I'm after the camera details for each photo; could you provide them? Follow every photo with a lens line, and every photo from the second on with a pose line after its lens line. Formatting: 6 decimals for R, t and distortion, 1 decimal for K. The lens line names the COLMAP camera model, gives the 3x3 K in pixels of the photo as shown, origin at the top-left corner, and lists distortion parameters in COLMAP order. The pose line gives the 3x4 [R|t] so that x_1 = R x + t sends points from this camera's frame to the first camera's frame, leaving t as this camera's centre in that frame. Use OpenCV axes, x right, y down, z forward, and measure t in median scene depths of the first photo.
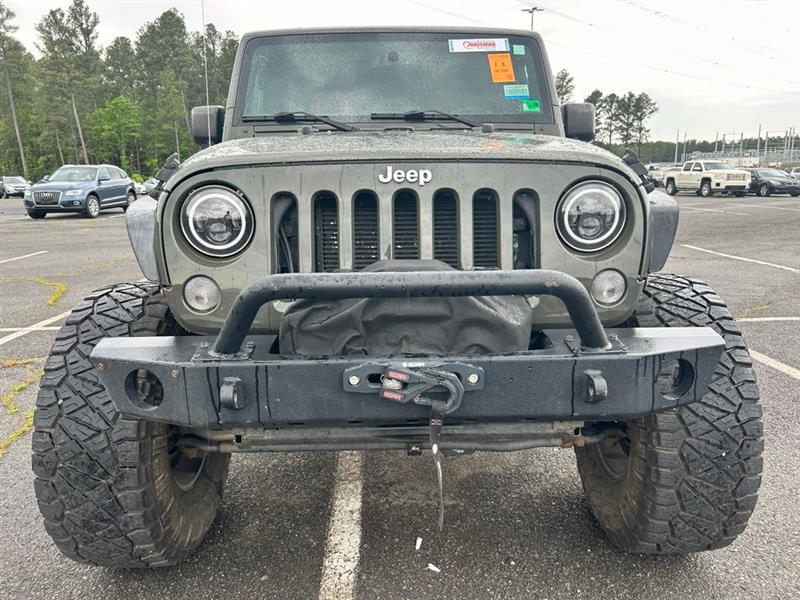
lens RADIAL K [[621.5, 0, 394.5], [0, 621.5, 303.2], [0, 0, 1]] dist [0.008498, -0.018087]
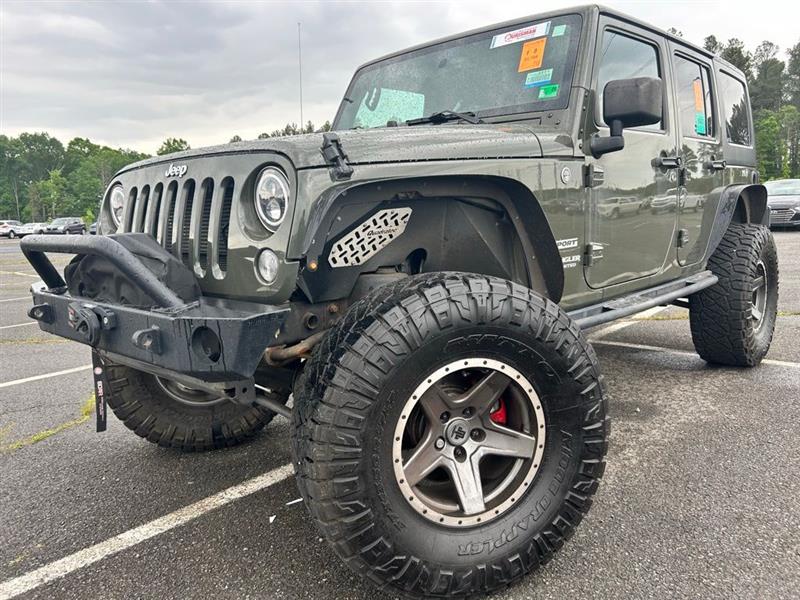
lens RADIAL K [[621.5, 0, 393.4], [0, 621.5, 296.3], [0, 0, 1]] dist [0.008498, -0.018087]
pose [[0.724653, 0.081948, -0.684224, 0.894401], [-0.112542, 0.993647, -0.000186, 0.001531], [0.679862, 0.077139, 0.729272, 0.279317]]
